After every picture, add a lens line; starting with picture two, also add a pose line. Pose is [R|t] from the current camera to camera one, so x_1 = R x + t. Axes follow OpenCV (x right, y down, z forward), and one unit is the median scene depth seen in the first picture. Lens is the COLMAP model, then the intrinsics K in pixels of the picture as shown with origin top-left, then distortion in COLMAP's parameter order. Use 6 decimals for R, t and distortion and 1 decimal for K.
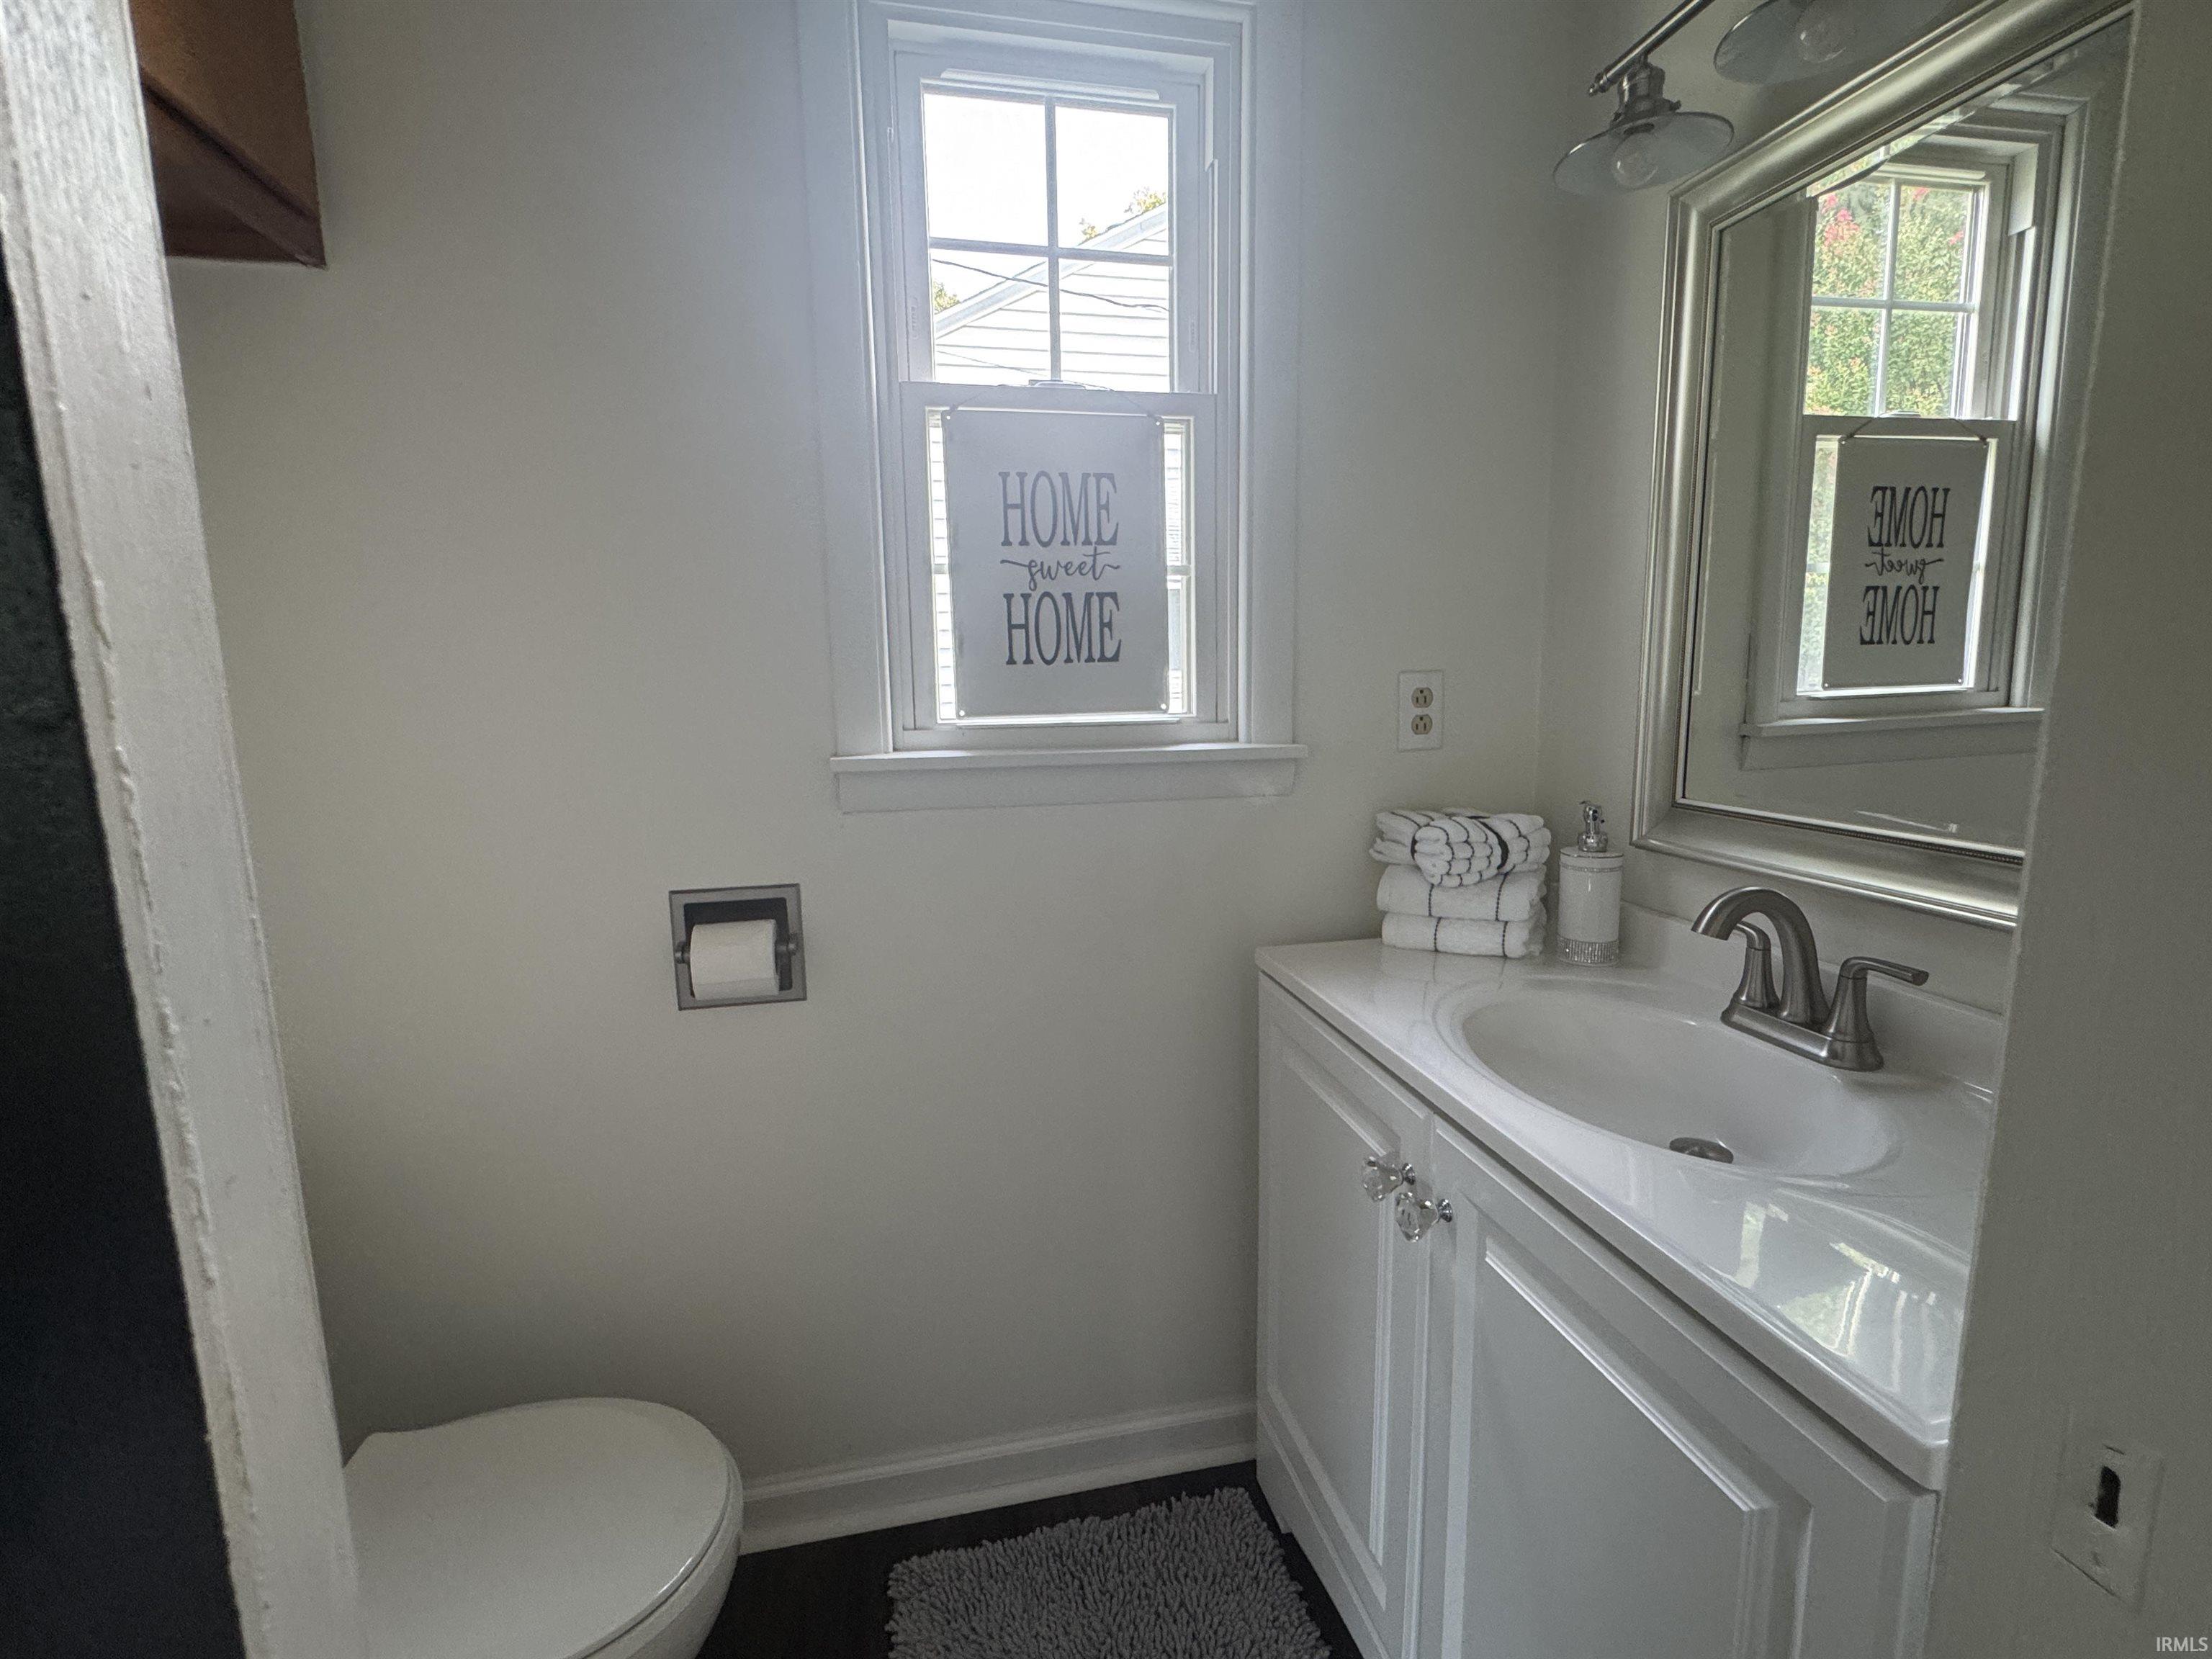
lens RADIAL K [[995.4, 0, 1099.3], [0, 995.4, 820.7], [0, 0, 1]] dist [-0.007832, 0.001979]
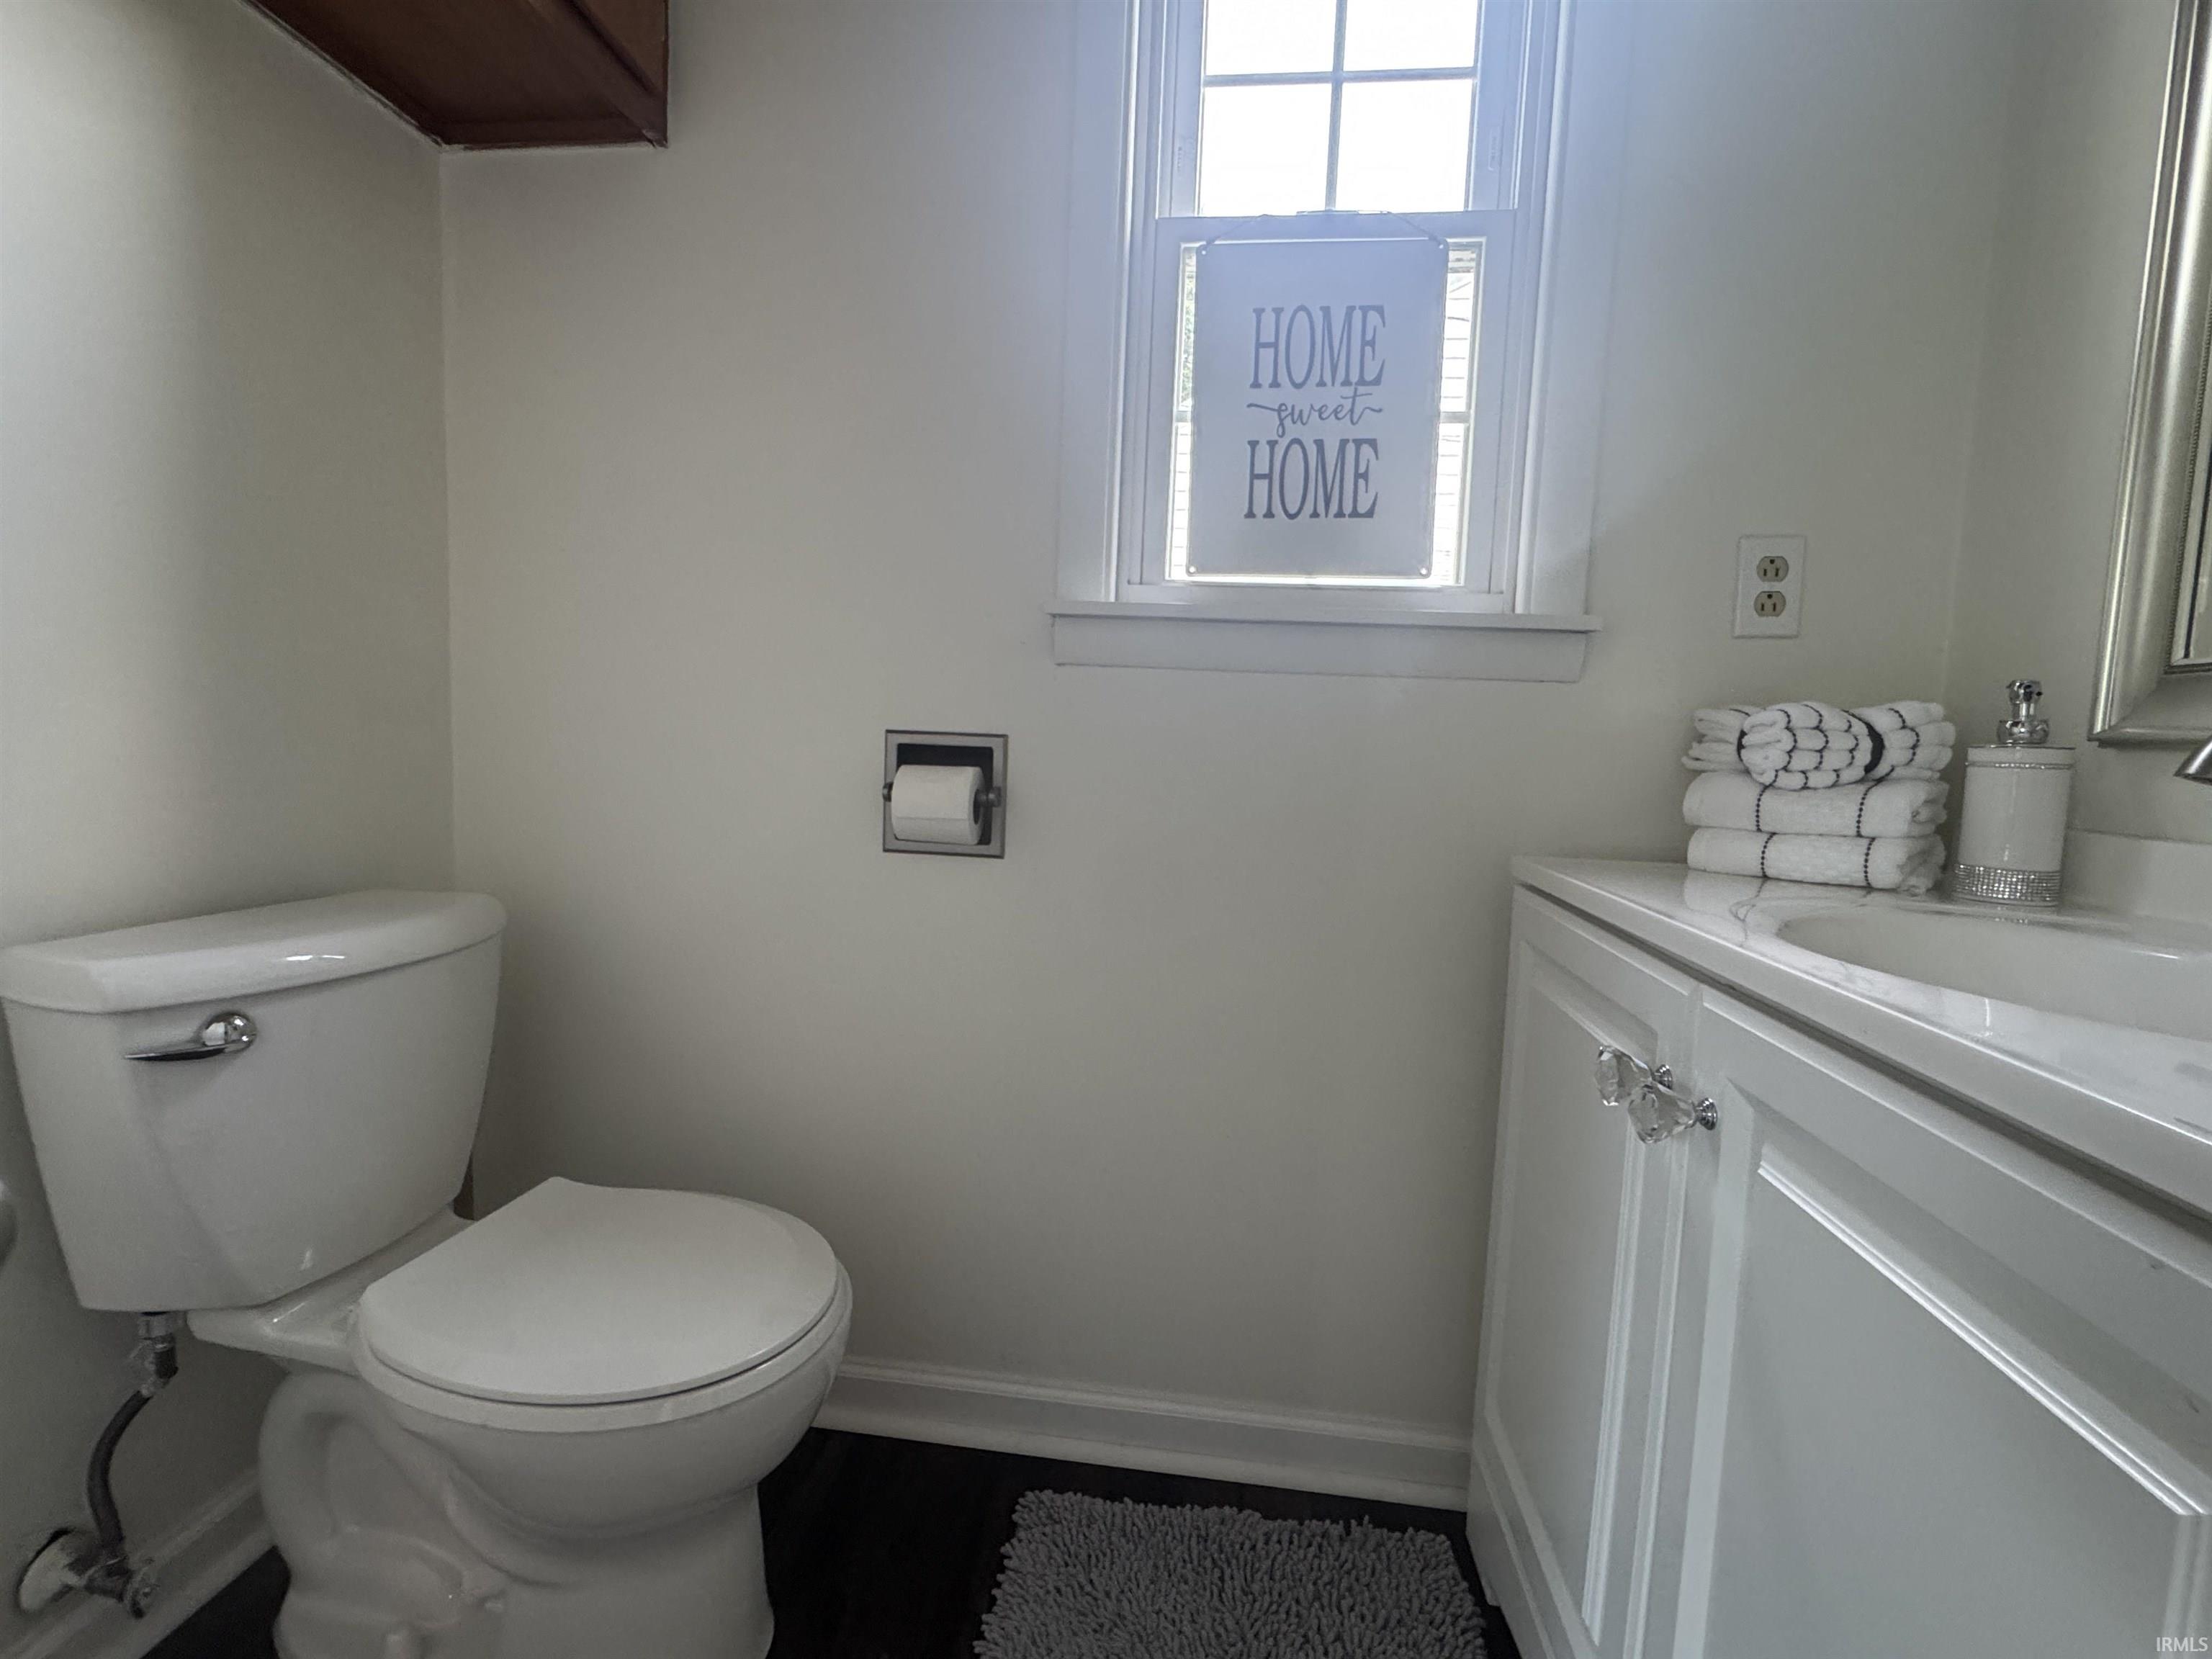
lens RADIAL K [[995.4, 0, 1103.8], [0, 995.4, 836.2], [0, 0, 1]] dist [-0.007832, 0.001979]
pose [[0.942037, 0.084753, -0.324629, 0.107367], [-0.105013, 0.993435, -0.045372, 0.190268], [0.318653, 0.076832, 0.944753, 0.117745]]
